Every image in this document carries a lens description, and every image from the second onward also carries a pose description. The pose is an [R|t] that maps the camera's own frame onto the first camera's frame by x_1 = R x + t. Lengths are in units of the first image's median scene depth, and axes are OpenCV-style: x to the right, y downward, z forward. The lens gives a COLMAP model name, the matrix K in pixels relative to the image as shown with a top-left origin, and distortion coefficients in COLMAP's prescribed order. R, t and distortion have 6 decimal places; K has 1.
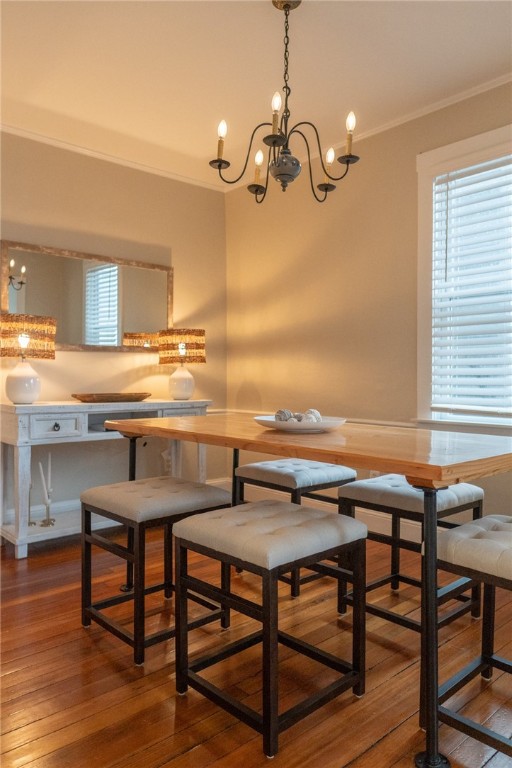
lens RADIAL K [[543.2, 0, 255.8], [0, 543.2, 359.9], [0, 0, 1]] dist [-0.003148, -0.000796]
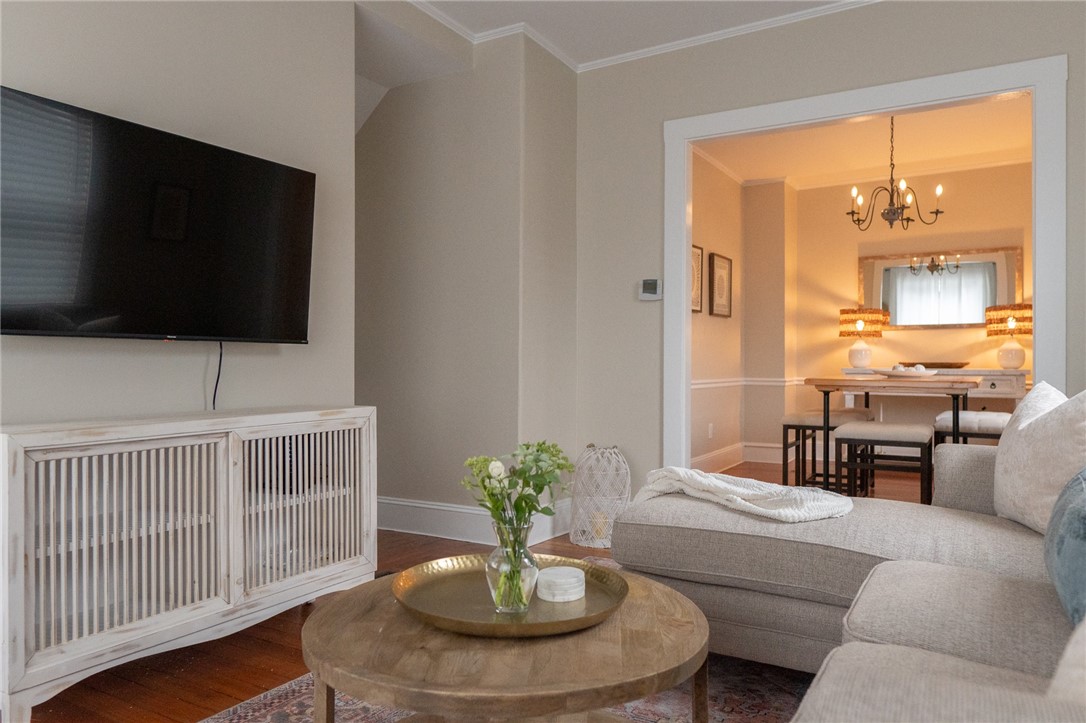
lens RADIAL K [[768.1, 0, 543.0], [0, 768.1, 361.5], [0, 0, 1]] dist [-0.003148, -0.000796]
pose [[0.290470, -0.003302, -0.956878, 1.104872], [0.036669, 0.999298, 0.007683, 0.012582], [0.956181, -0.037319, 0.290387, -0.380758]]
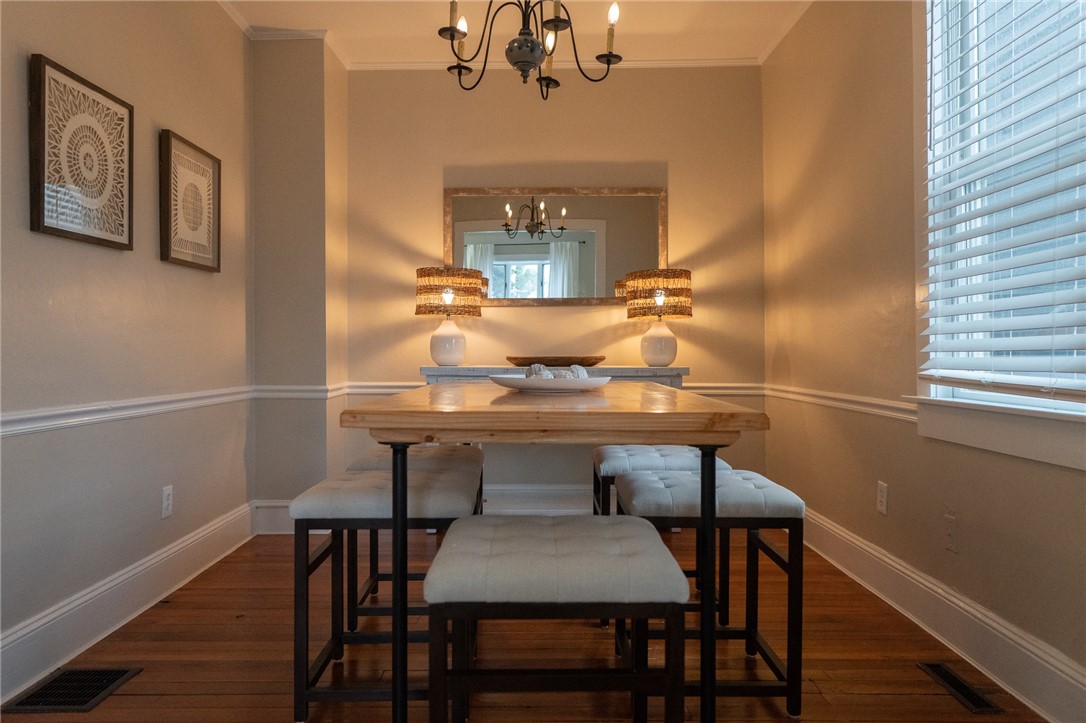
lens RADIAL K [[768.1, 0, 543.0], [0, 768.1, 361.5], [0, 0, 1]] dist [-0.003148, -0.000796]
pose [[0.745852, 0.003725, -0.666101, 0.452652], [0.029377, 0.998827, 0.038479, 0.023309], [0.665463, -0.048268, 0.744868, 0.108415]]
